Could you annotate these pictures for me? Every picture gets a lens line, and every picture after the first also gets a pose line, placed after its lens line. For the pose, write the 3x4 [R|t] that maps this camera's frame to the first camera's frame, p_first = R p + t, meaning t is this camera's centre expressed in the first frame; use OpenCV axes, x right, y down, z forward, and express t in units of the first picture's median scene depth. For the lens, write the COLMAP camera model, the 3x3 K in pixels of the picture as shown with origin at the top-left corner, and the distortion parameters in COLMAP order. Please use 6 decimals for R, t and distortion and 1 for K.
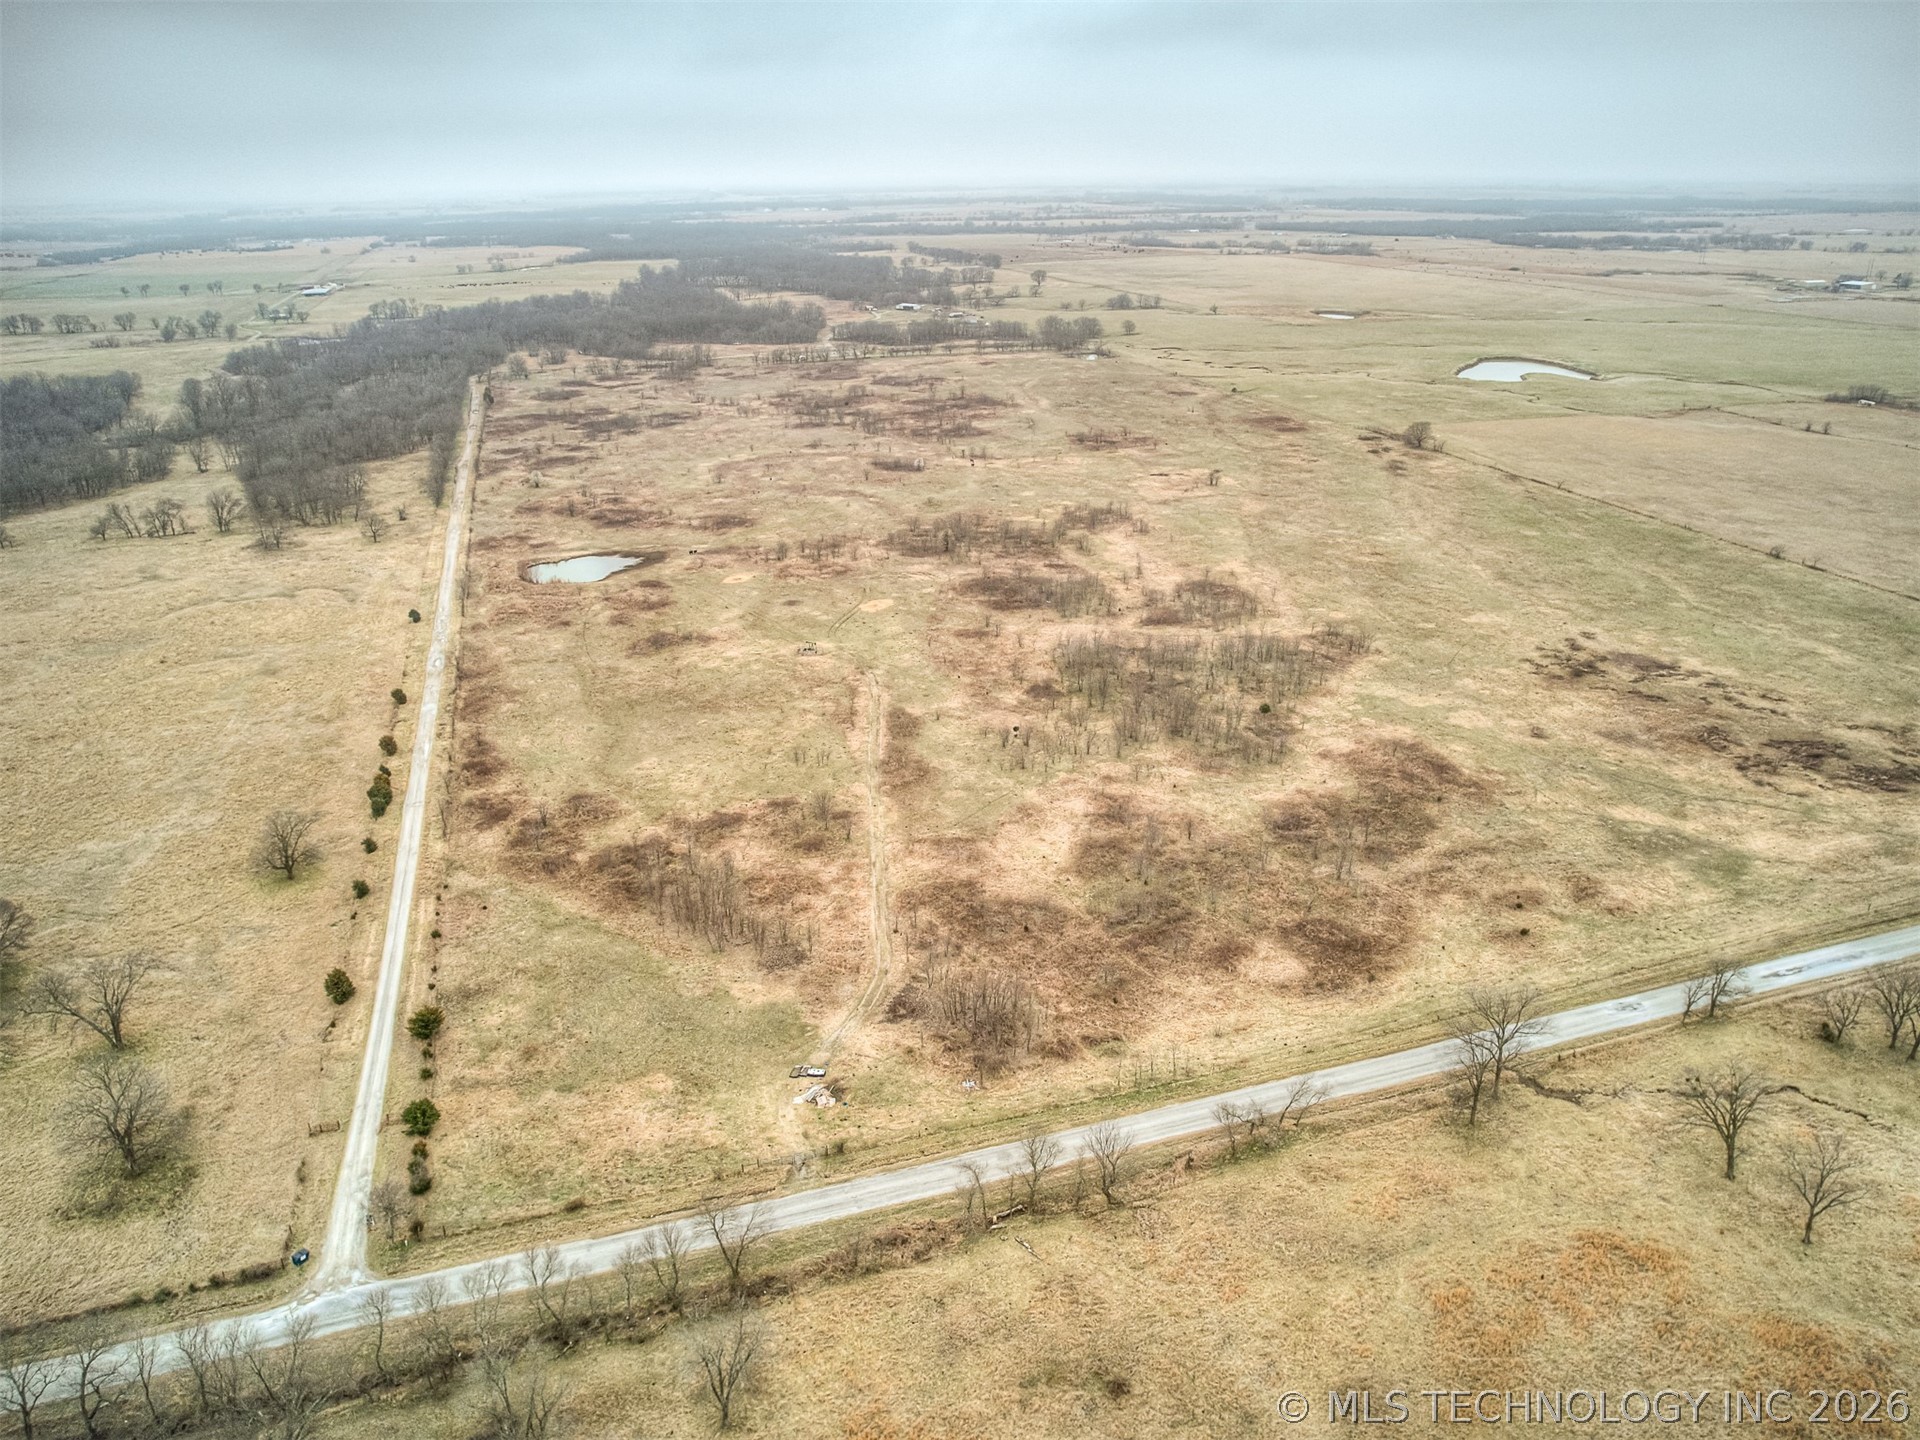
lens RADIAL K [[1384.6, 0, 975.8], [0, 1384.6, 719.3], [0, 0, 1]] dist [-0.058909, 0.028836]
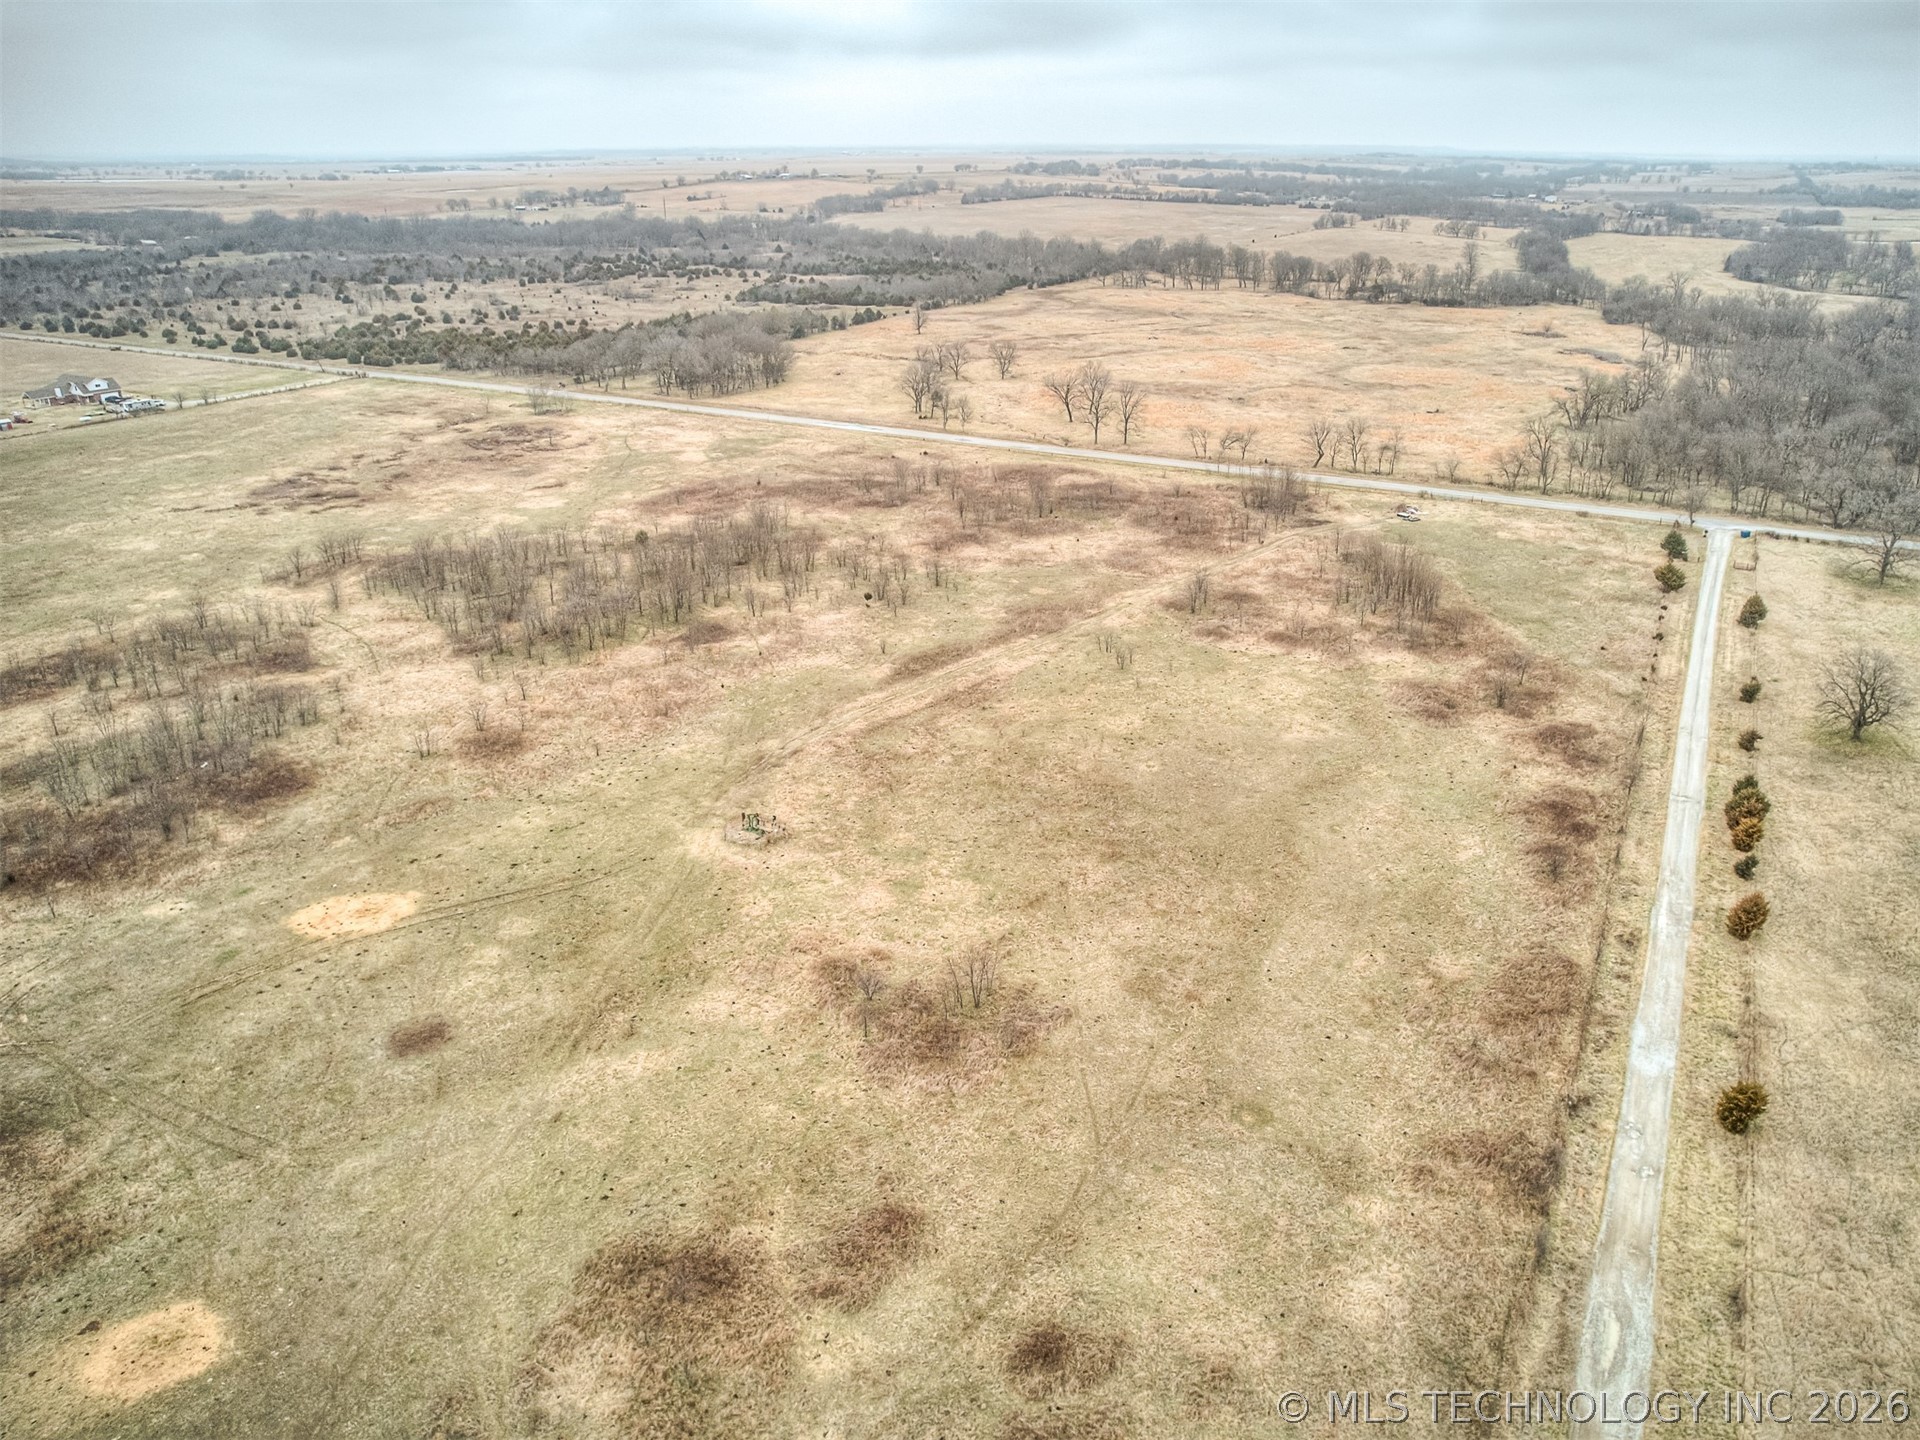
lens RADIAL K [[1383.0, 0, 1015.9], [0, 1383.0, 719.8], [0, 0, 1]] dist [-0.050727, 0.004859]
pose [[-0.716411, -0.260788, 0.647104, -0.555469], [0.269445, 0.752129, 0.601417, -0.388983], [-0.643548, 0.605221, -0.468565, 1.394799]]
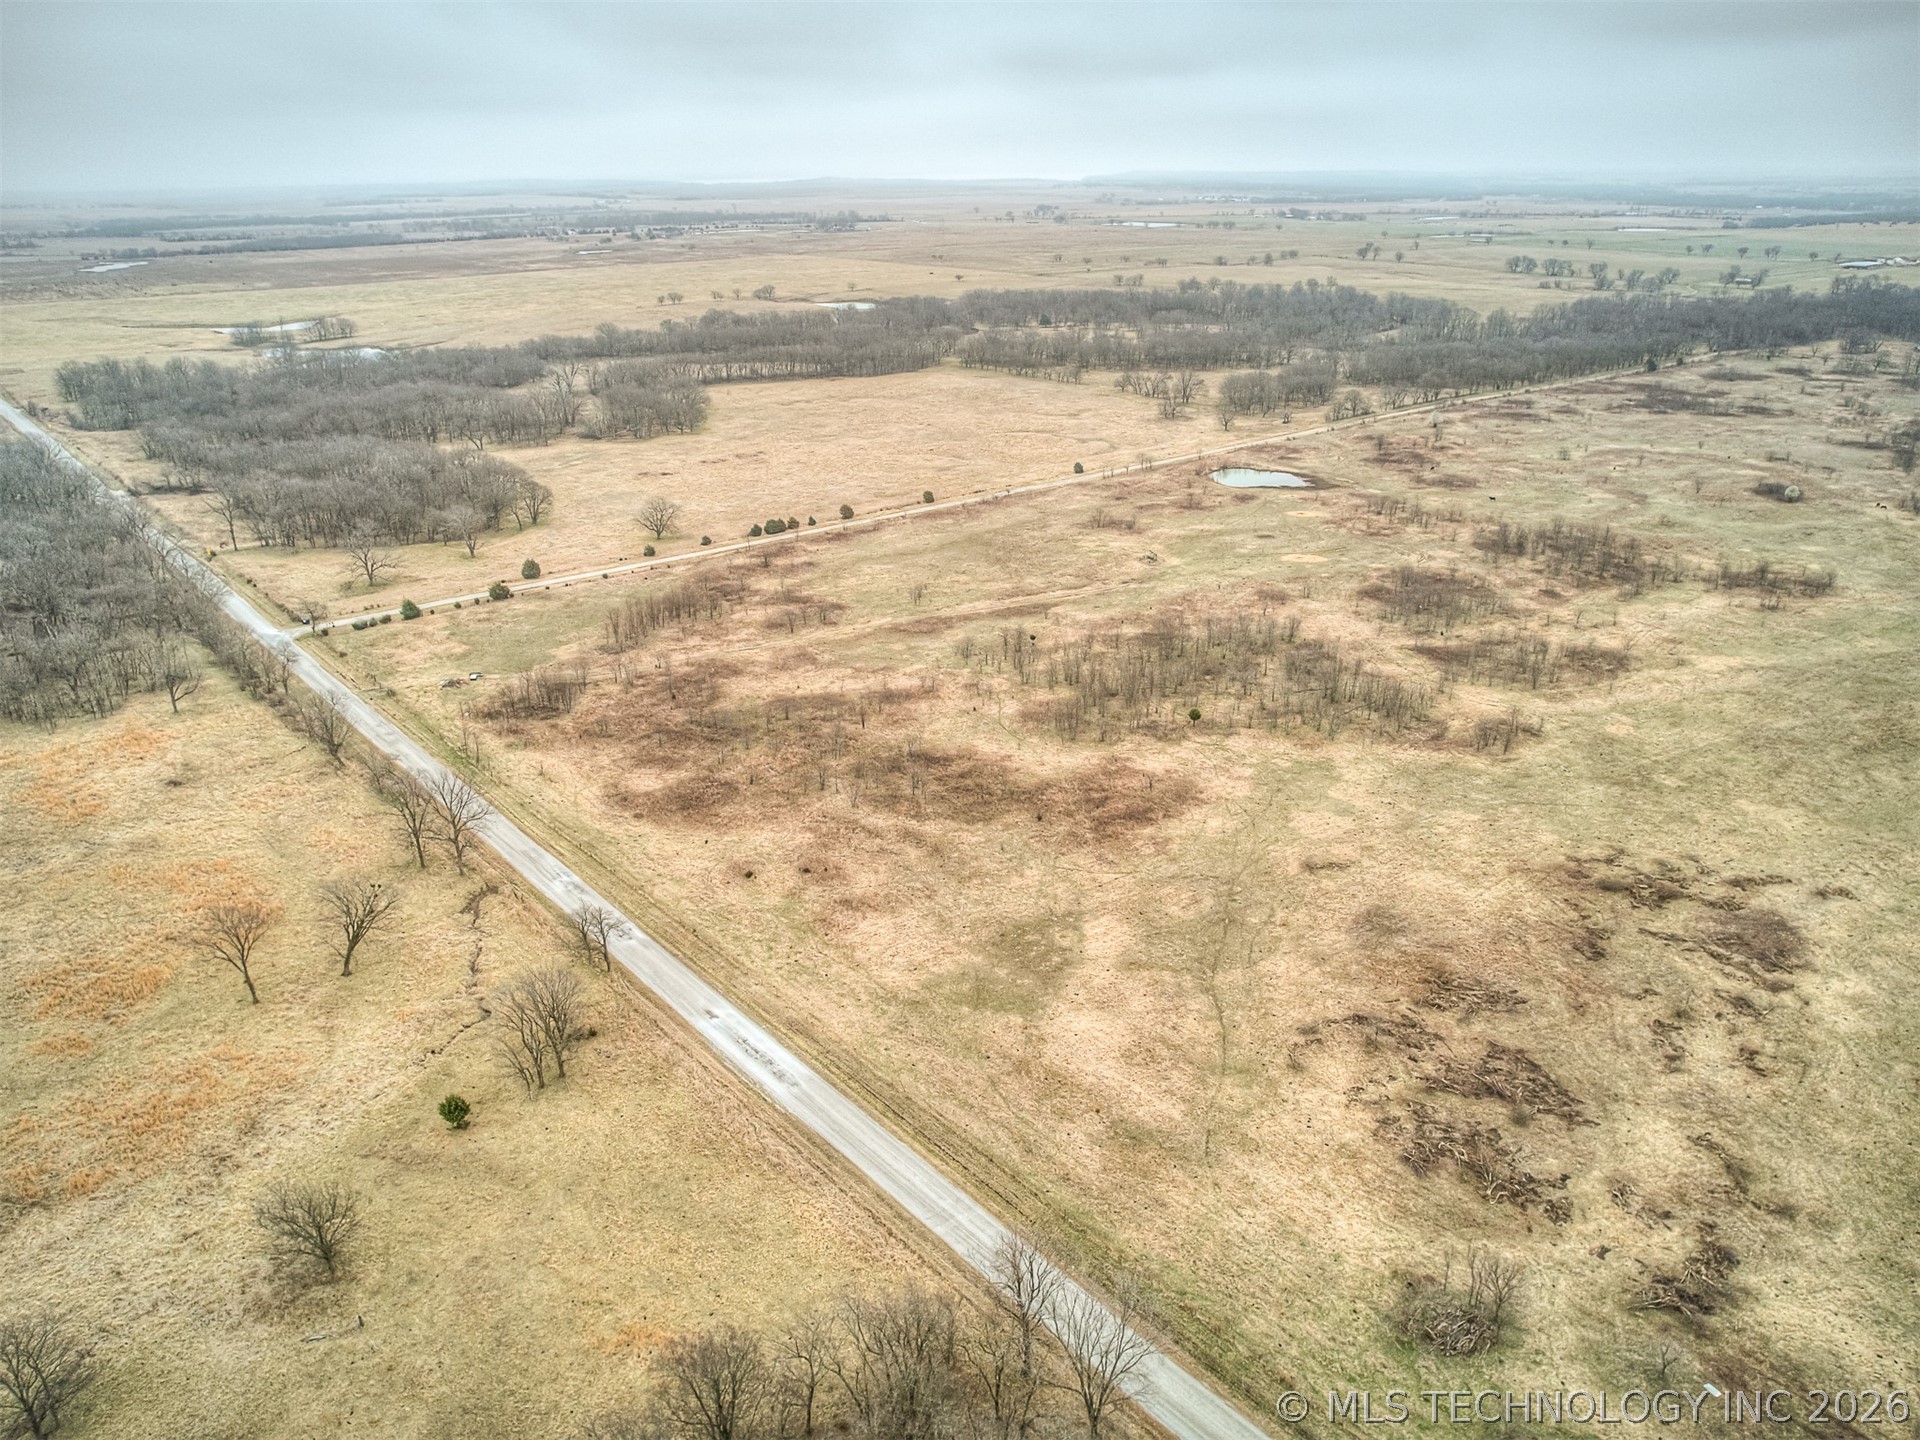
lens RADIAL K [[1359.4, 0, 949.3], [0, 1359.4, 719.5], [0, 0, 1]] dist [-0.045445, 0.004619]
pose [[0.372865, 0.363139, -0.853874, 0.929033], [-0.343744, 0.908820, 0.236403, -0.161724], [0.861865, 0.205368, 0.463694, 0.507451]]
